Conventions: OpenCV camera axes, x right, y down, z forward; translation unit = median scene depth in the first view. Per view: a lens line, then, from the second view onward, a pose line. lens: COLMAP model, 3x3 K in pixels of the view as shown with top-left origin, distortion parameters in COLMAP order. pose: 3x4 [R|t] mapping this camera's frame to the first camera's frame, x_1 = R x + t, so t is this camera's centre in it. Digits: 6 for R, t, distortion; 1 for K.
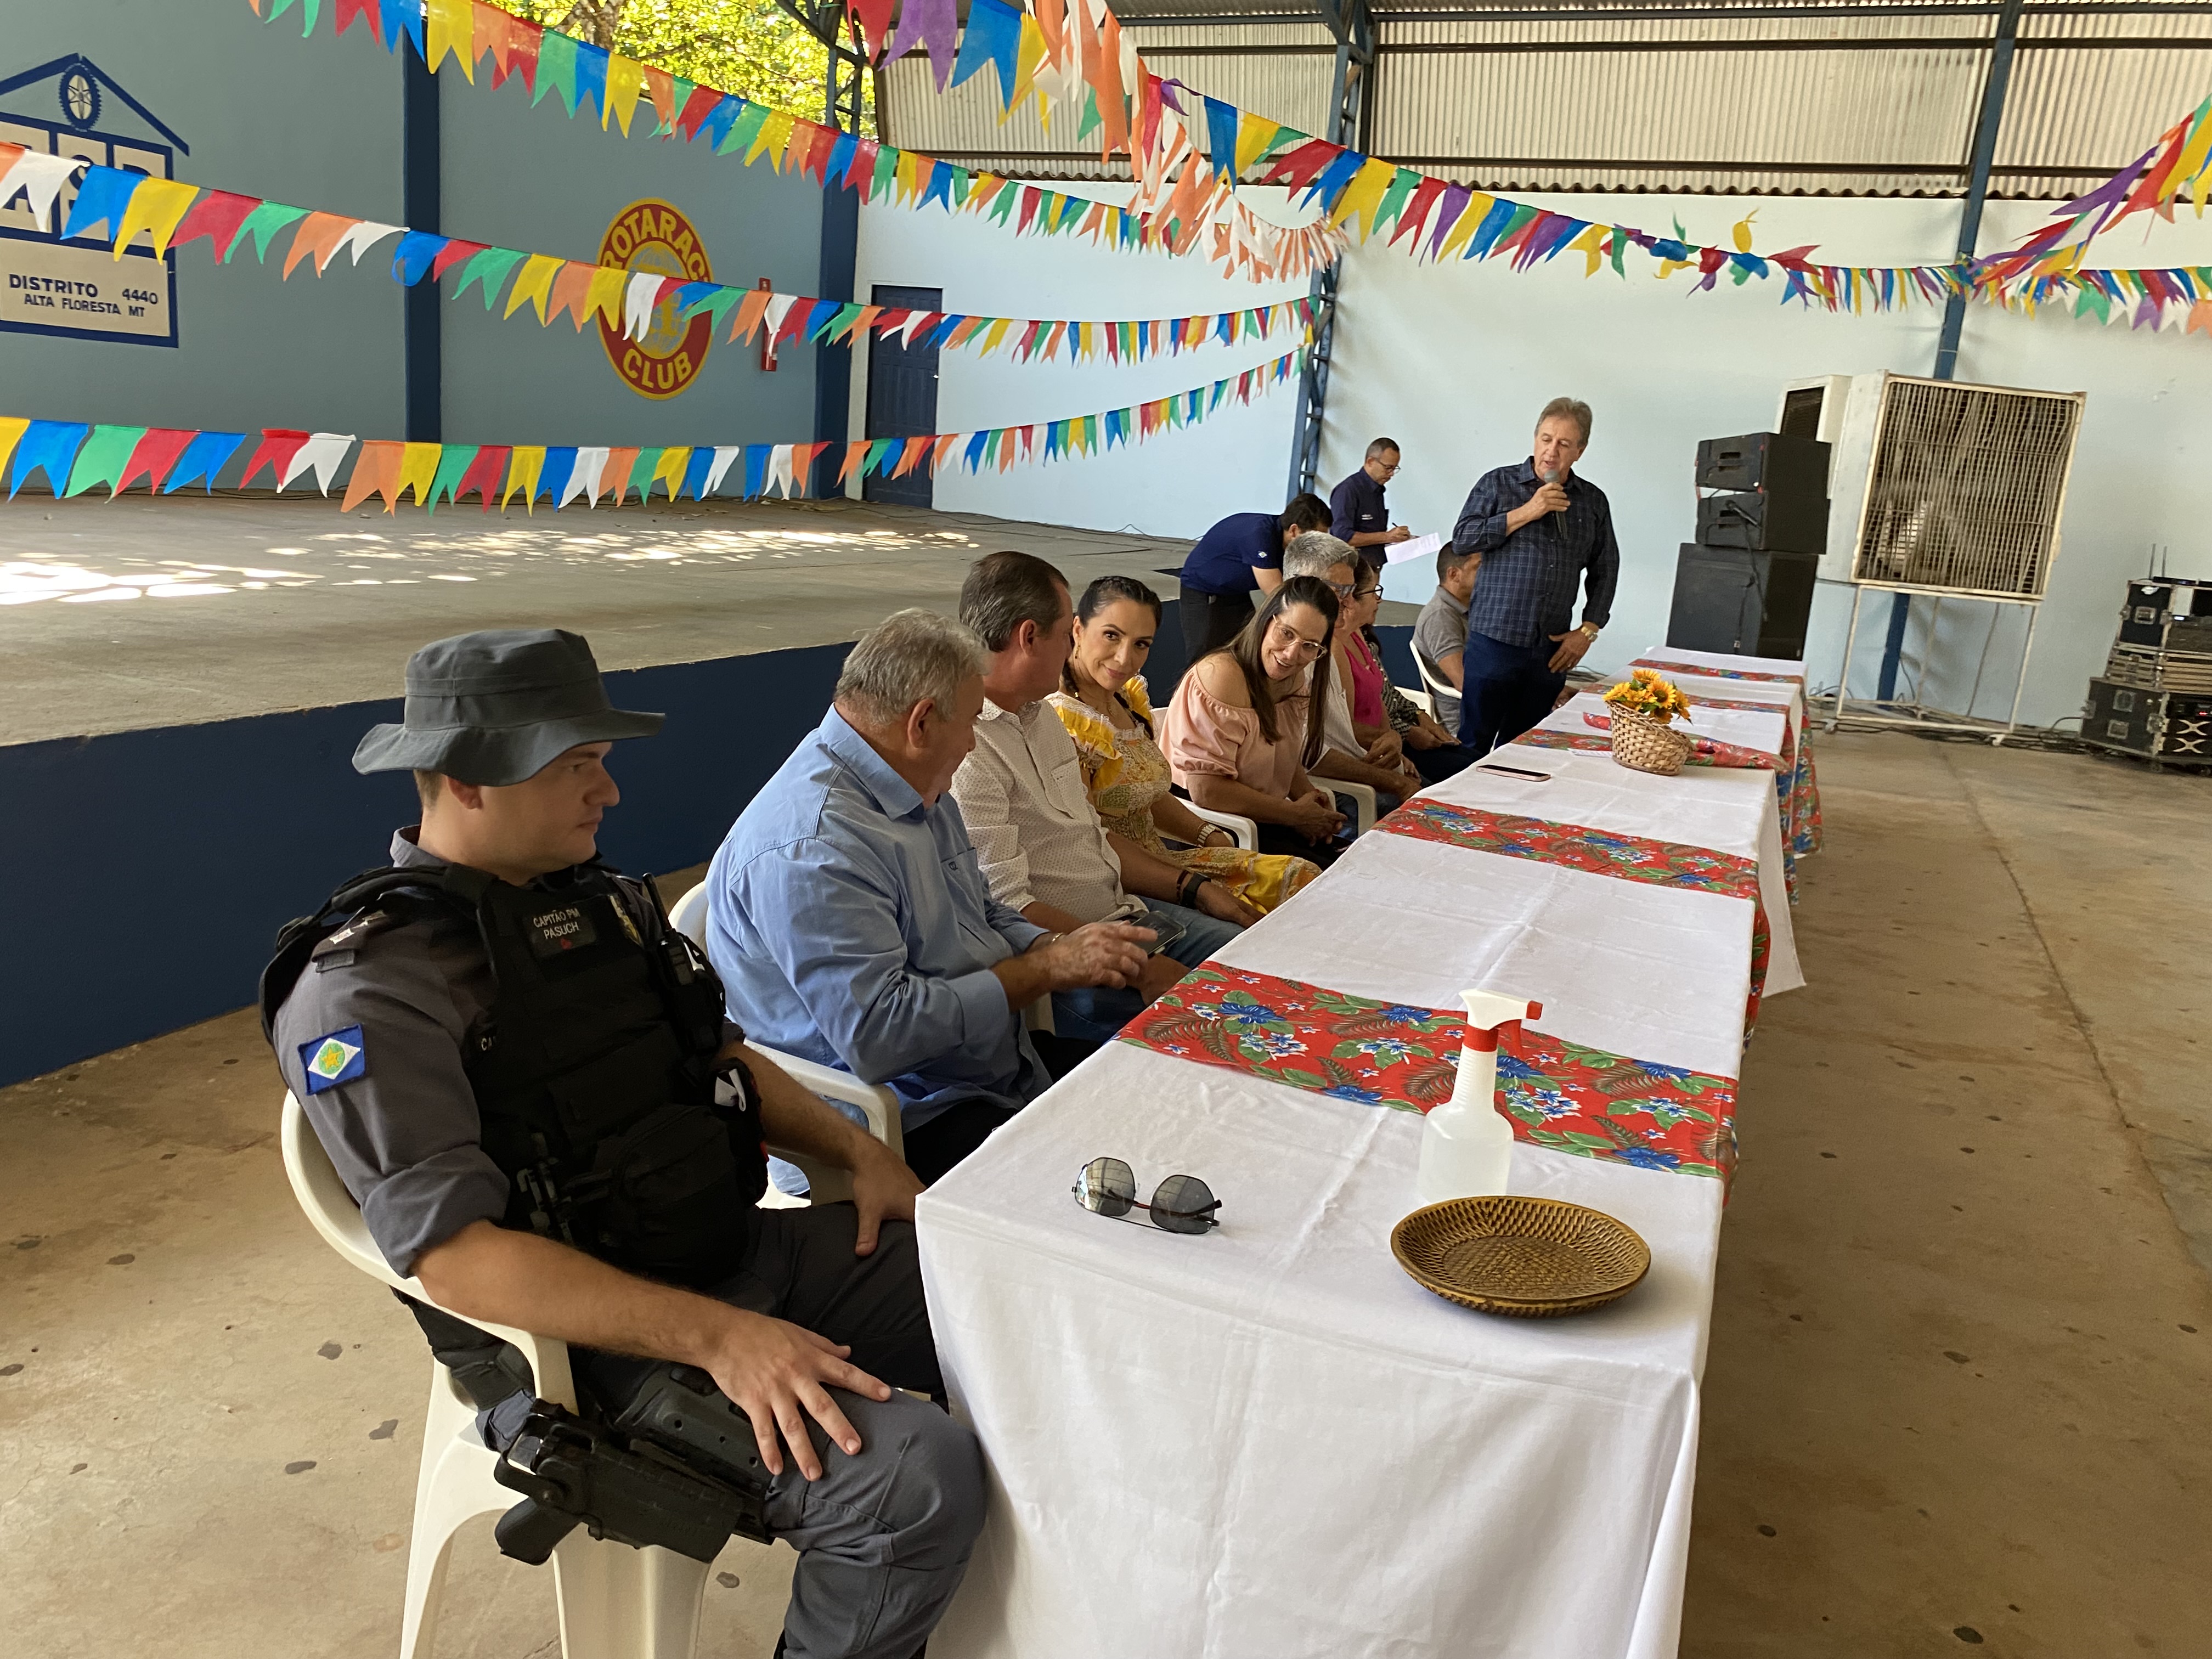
lens RADIAL K [[1705.7, 0, 1106.0], [0, 1705.7, 829.5], [0, 0, 1]] dist [0.031411, -0.024983]
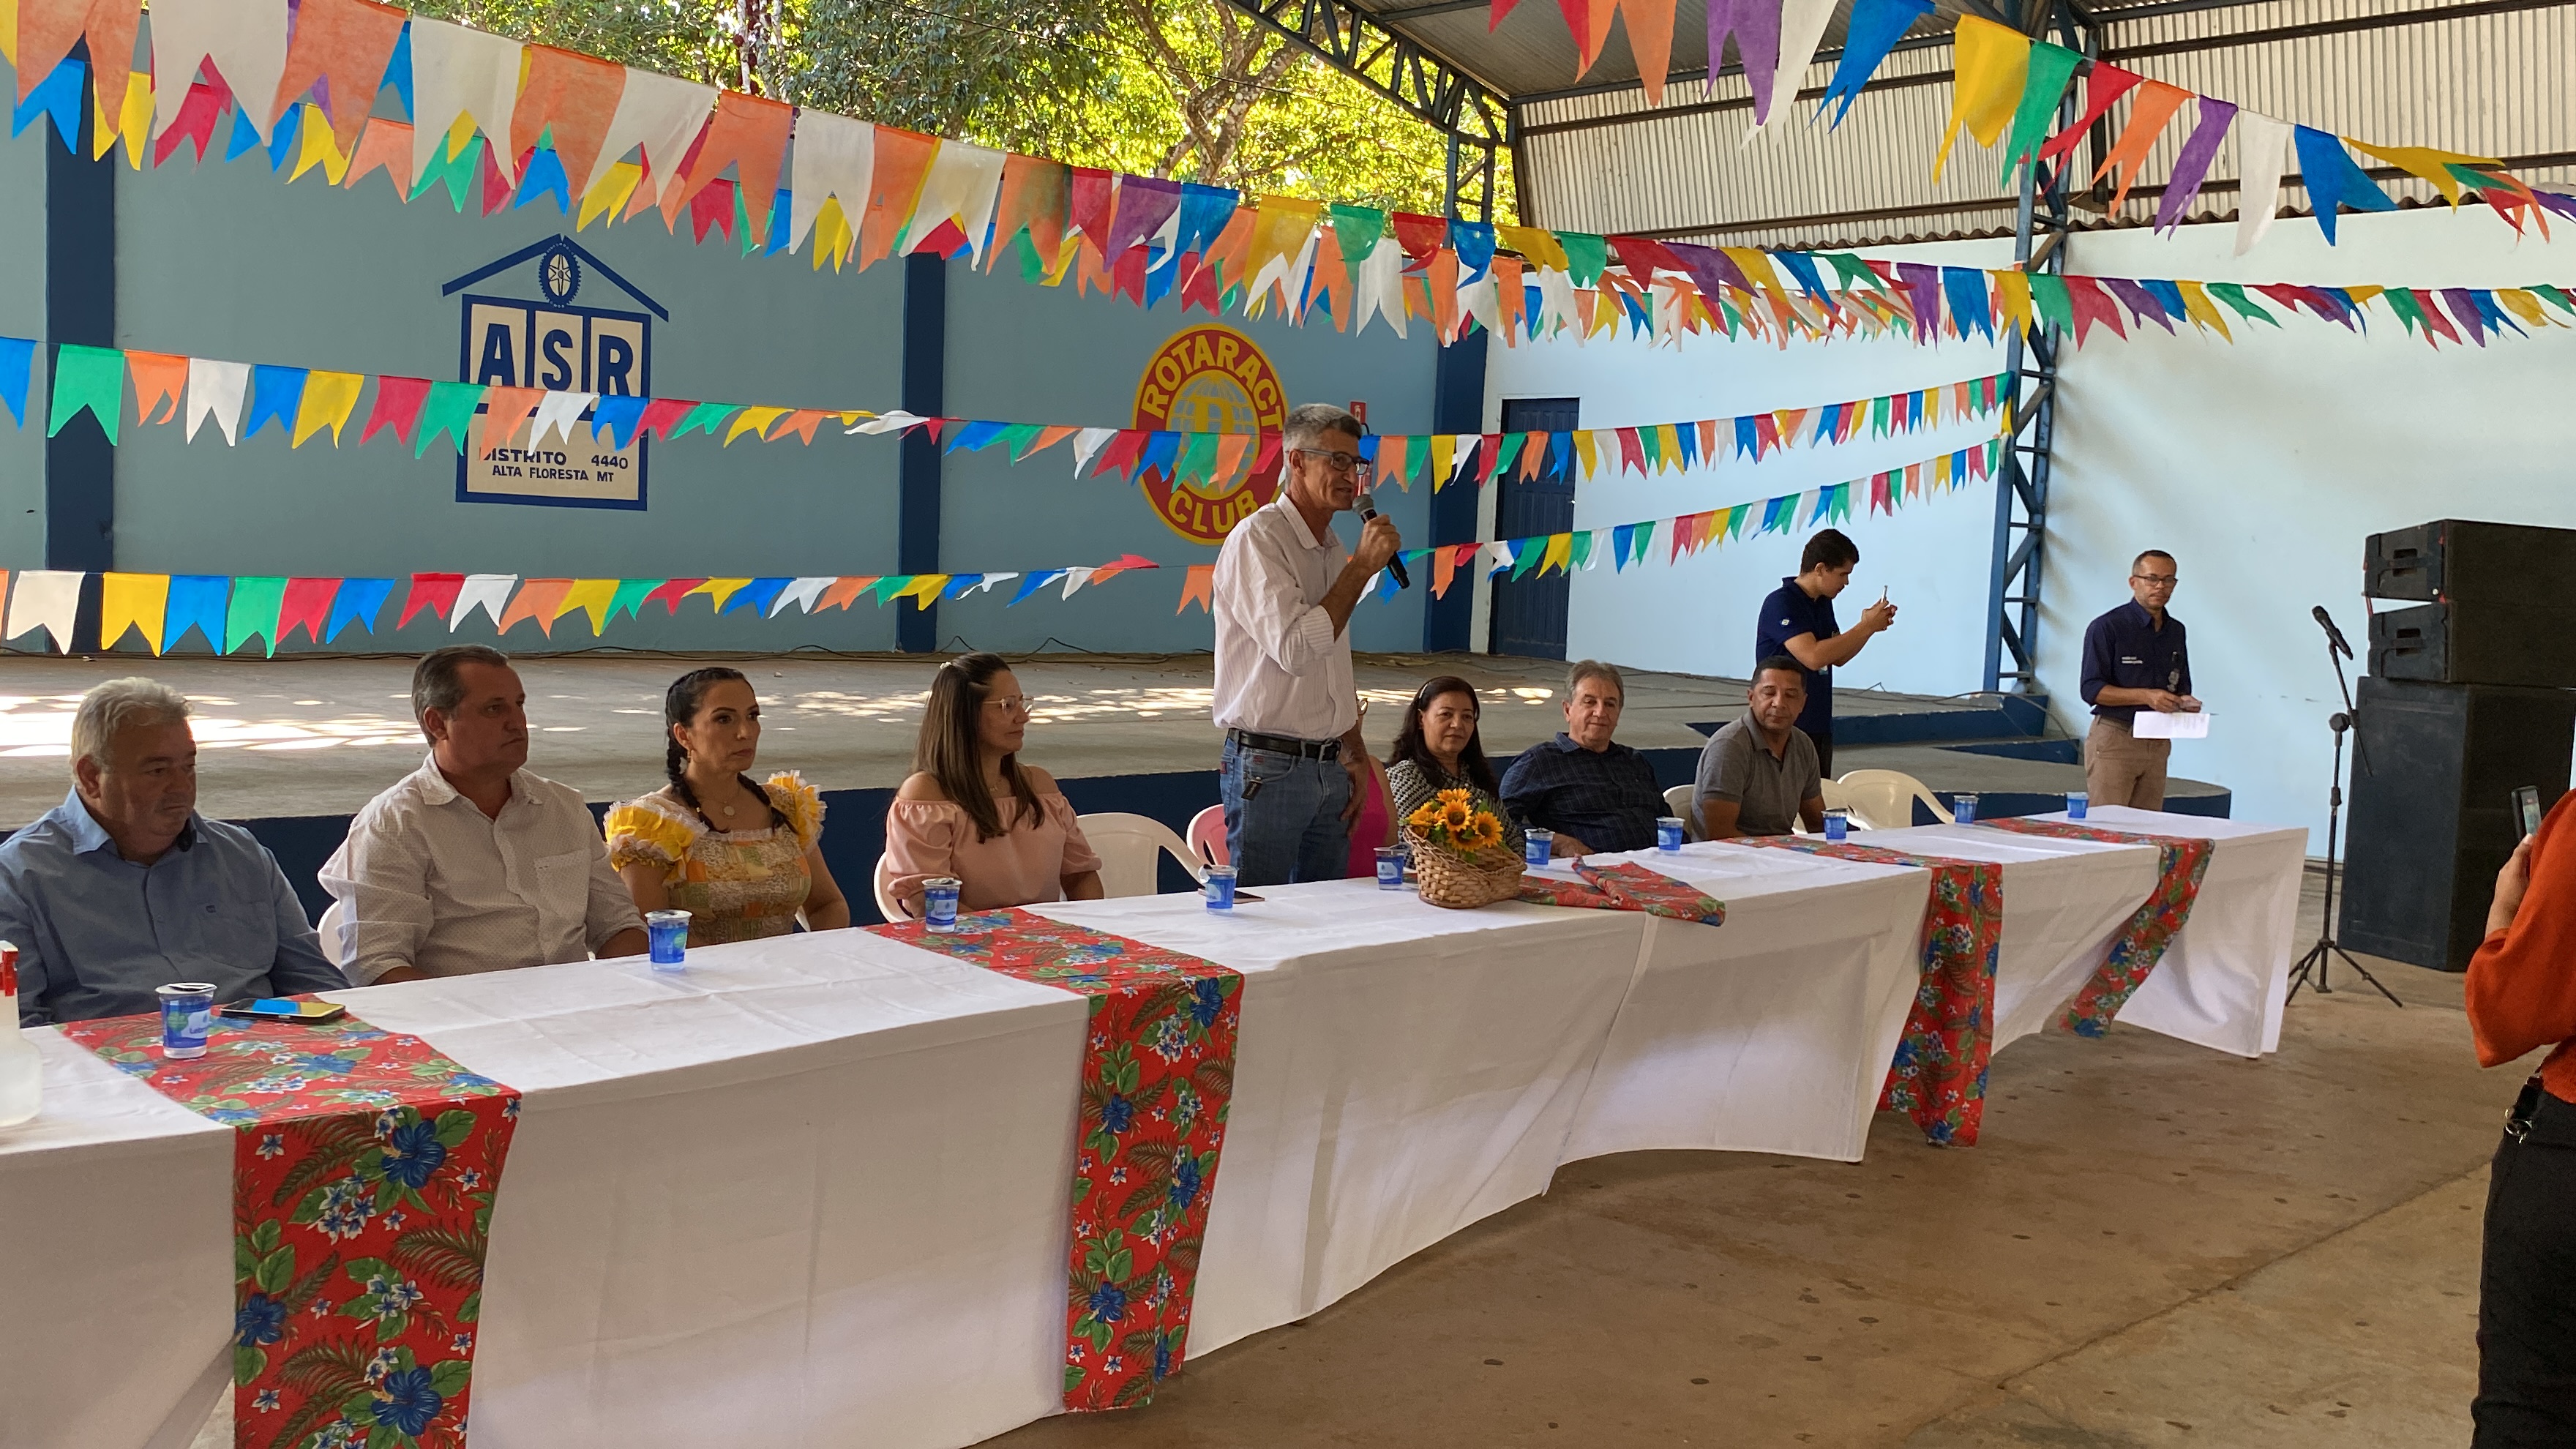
lens RADIAL K [[2249.6, 0, 1267.9], [0, 2249.6, 752.3], [0, 0, 1]] dist [0.111181, -0.261065]
pose [[0.923759, -0.007210, -0.382908, 0.209311], [-0.053119, 0.987747, -0.146748, 0.019477], [0.379274, 0.155899, 0.912056, -0.015387]]
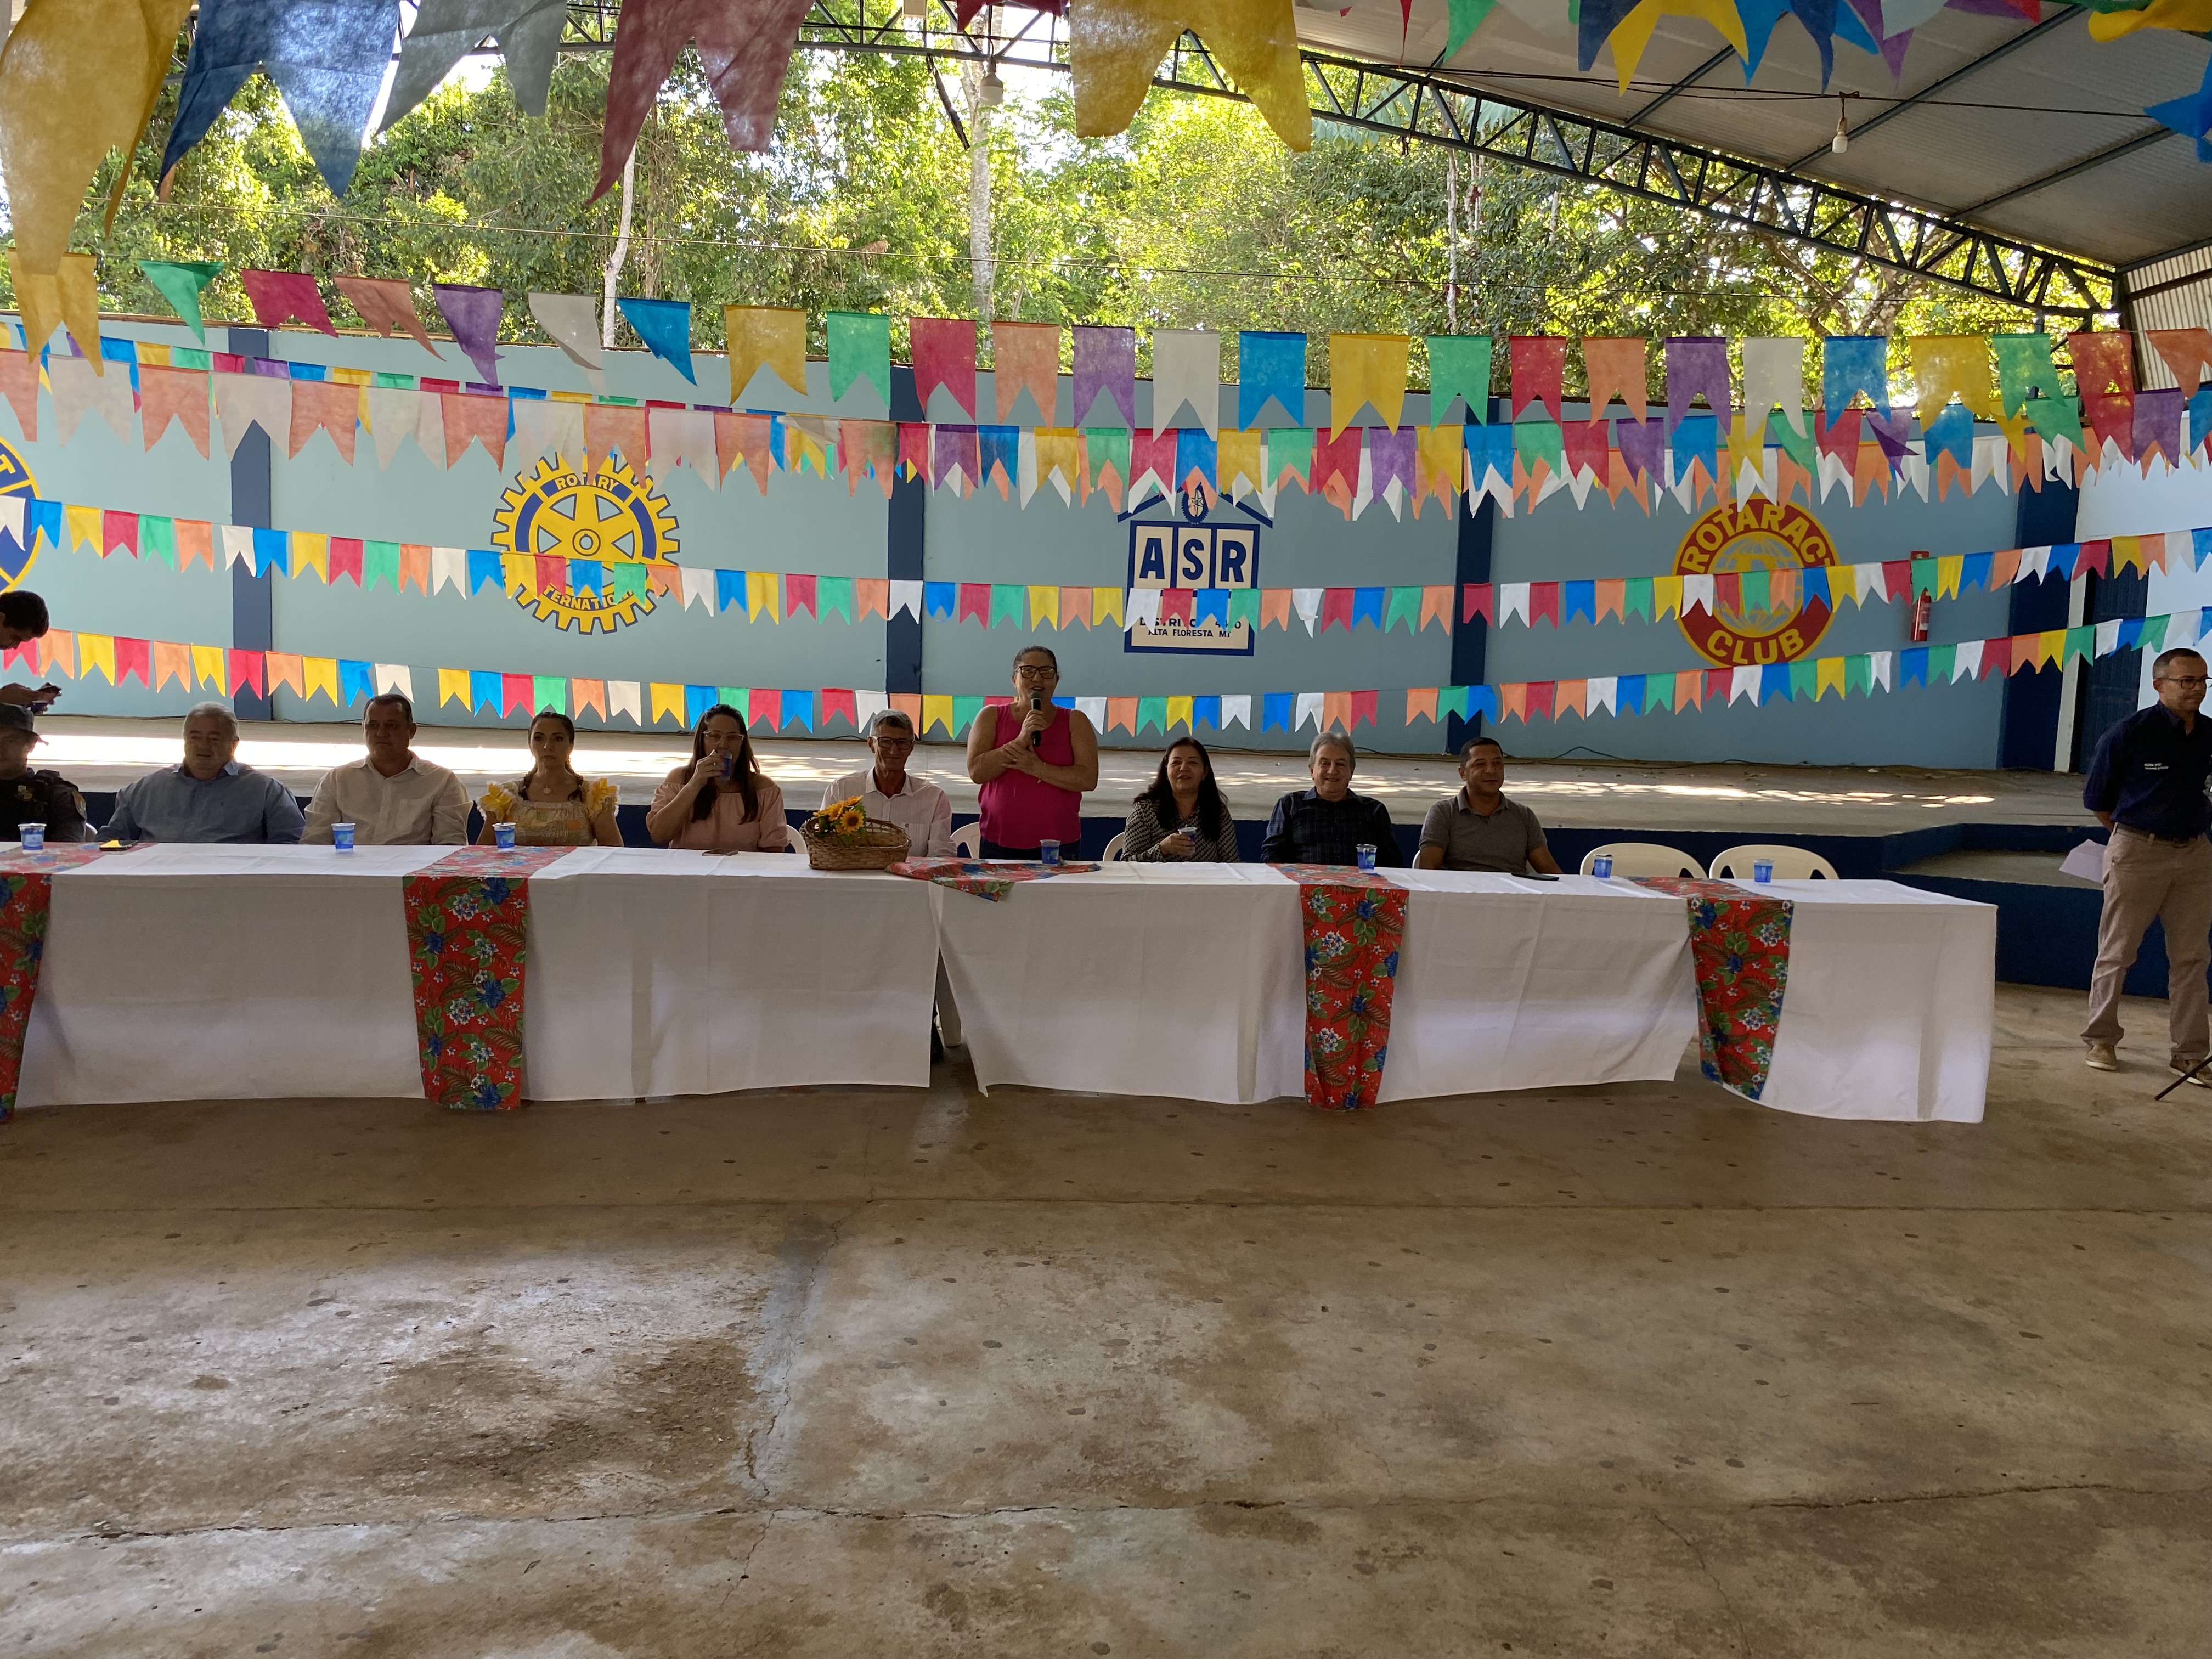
lens RADIAL K [[1677.0, 0, 1106.4], [0, 1677.0, 839.2], [0, 0, 1]] dist [0.103257, -0.160793]
pose [[0.475167, 0.026049, -0.879510, 0.496342], [-0.186389, 0.979858, -0.071678, -0.001015], [0.859927, 0.197990, 0.470452, 0.187326]]
